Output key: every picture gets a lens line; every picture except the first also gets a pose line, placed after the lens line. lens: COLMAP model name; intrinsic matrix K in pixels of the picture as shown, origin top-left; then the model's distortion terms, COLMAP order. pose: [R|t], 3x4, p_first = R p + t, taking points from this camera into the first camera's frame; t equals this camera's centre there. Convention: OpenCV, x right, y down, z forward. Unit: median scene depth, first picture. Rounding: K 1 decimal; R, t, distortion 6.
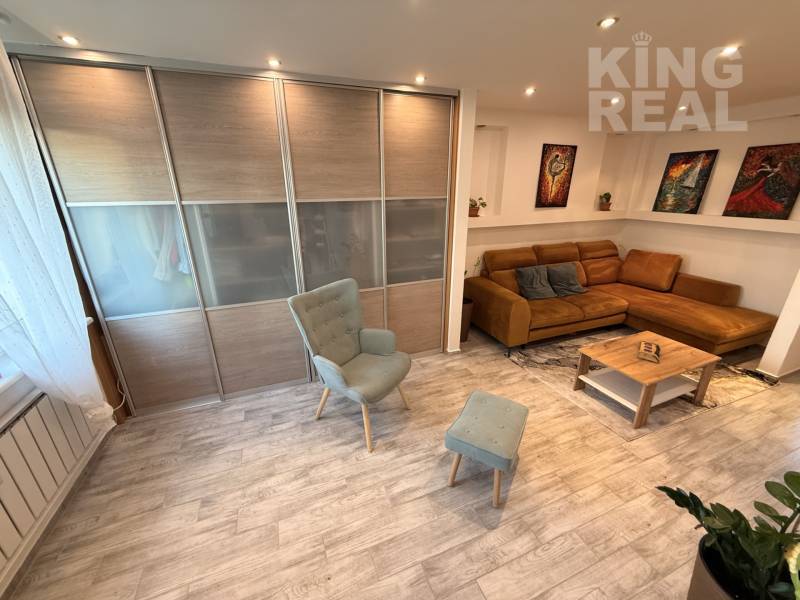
lens RADIAL K [[318.3, 0, 394.3], [0, 318.3, 301.5], [0, 0, 1]] dist [-0.002714, 0.000218]
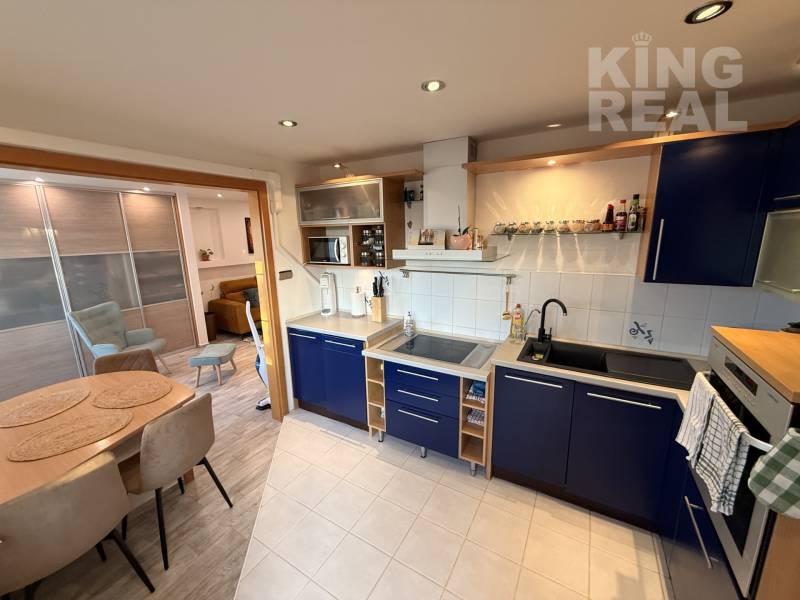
lens RADIAL K [[318.3, 0, 395.8], [0, 318.3, 300.4], [0, 0, 1]] dist [-0.002714, 0.000218]
pose [[0.785928, -0.132965, 0.603852, 0.014046], [0.220991, 0.972503, -0.073485, 0.293158], [-0.577477, 0.191200, 0.793702, -0.893463]]
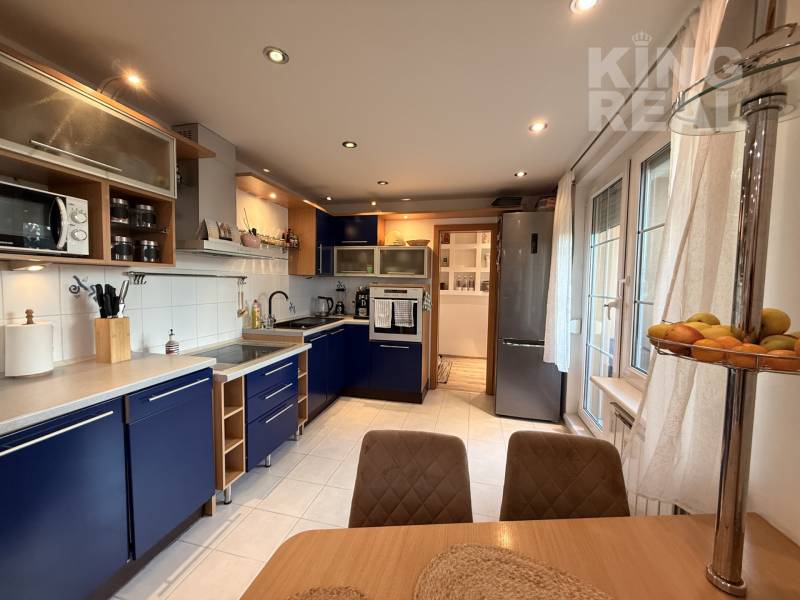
lens RADIAL K [[318.3, 0, 397.3], [0, 318.3, 299.9], [0, 0, 1]] dist [-0.002714, 0.000218]
pose [[-0.825452, -0.033294, 0.563490, -0.472454], [0.185252, 0.926991, 0.326144, -0.304832], [-0.533209, 0.373604, -0.759018, 1.767253]]
